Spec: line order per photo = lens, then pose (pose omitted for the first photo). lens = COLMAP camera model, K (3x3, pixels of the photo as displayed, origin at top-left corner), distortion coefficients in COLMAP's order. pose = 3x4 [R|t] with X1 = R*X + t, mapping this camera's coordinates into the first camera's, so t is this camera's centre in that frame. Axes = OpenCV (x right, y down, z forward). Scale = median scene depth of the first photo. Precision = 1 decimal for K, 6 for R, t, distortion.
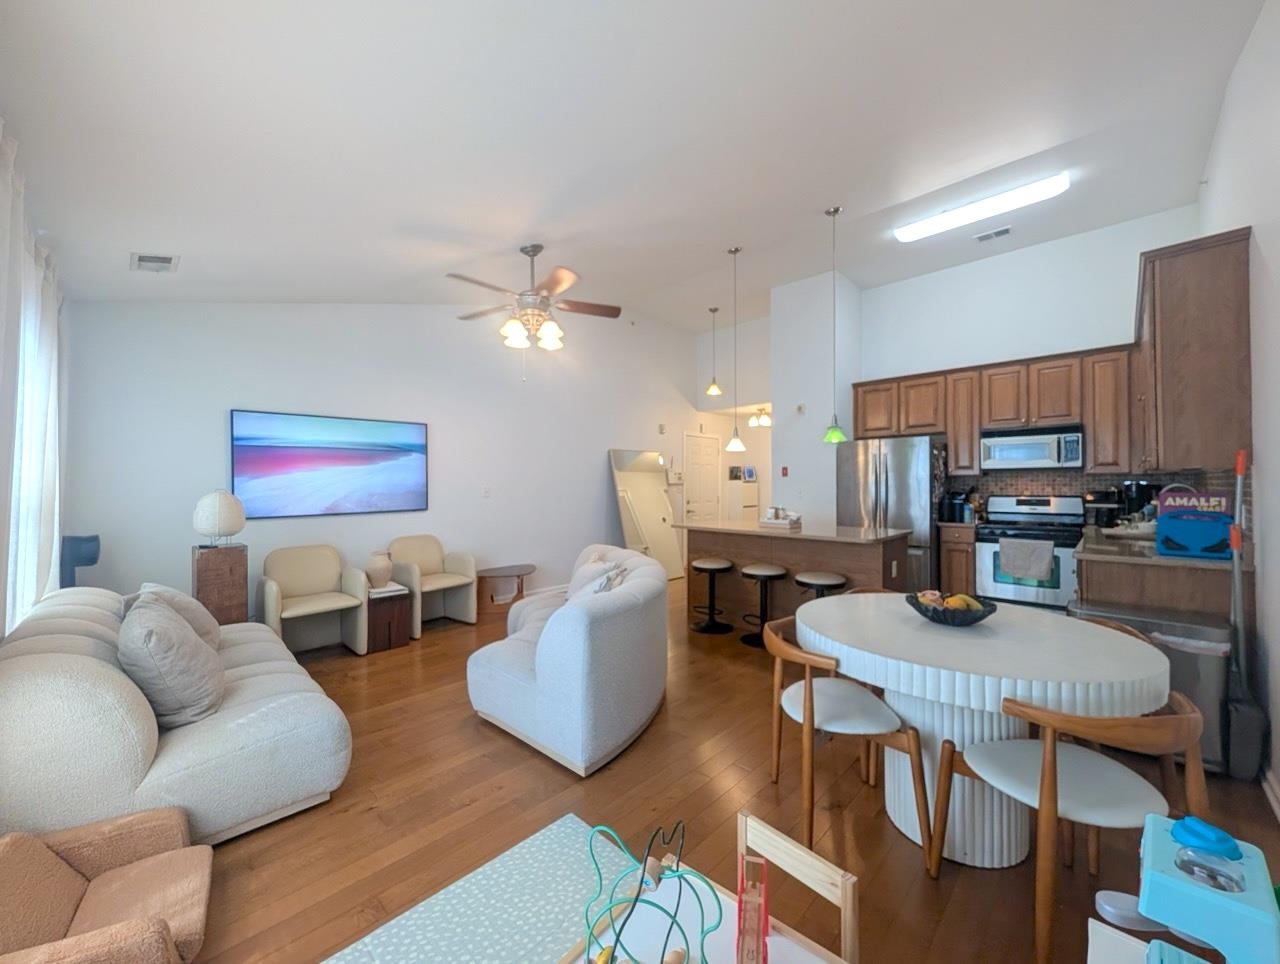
lens RADIAL K [[492.6, 0, 642.4], [0, 492.6, 483.8], [0, 0, 1]] dist [0.000404, 0.000103]
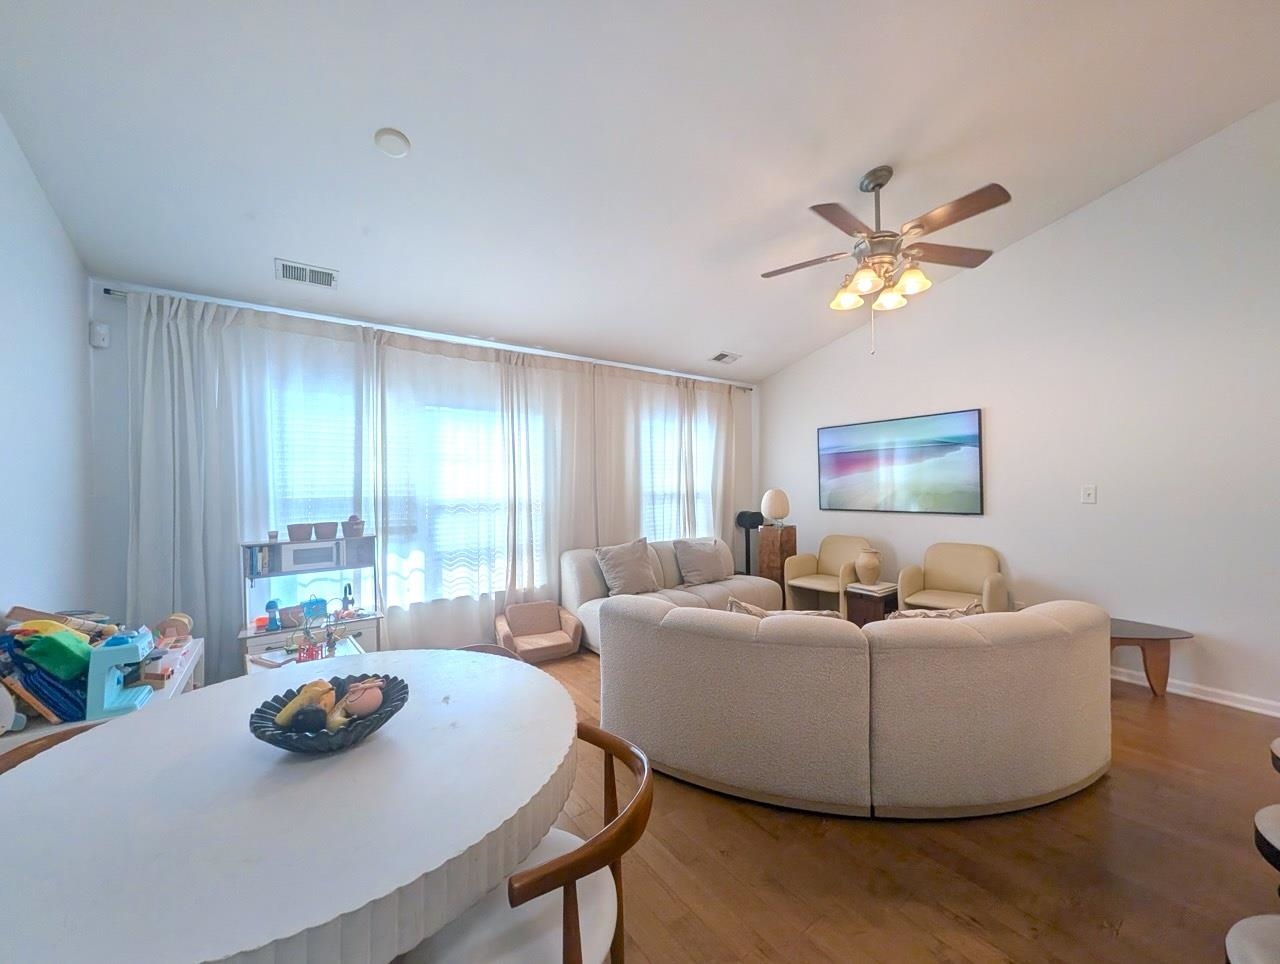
lens RADIAL K [[492.6, 0, 638.4], [0, 492.6, 484.0], [0, 0, 1]] dist [0.000404, 0.000103]
pose [[-0.170088, 0.008523, -0.985392, 0.471127], [0.009907, 0.999927, 0.006939, -0.008855], [0.985379, -0.008582, -0.170160, 0.591287]]
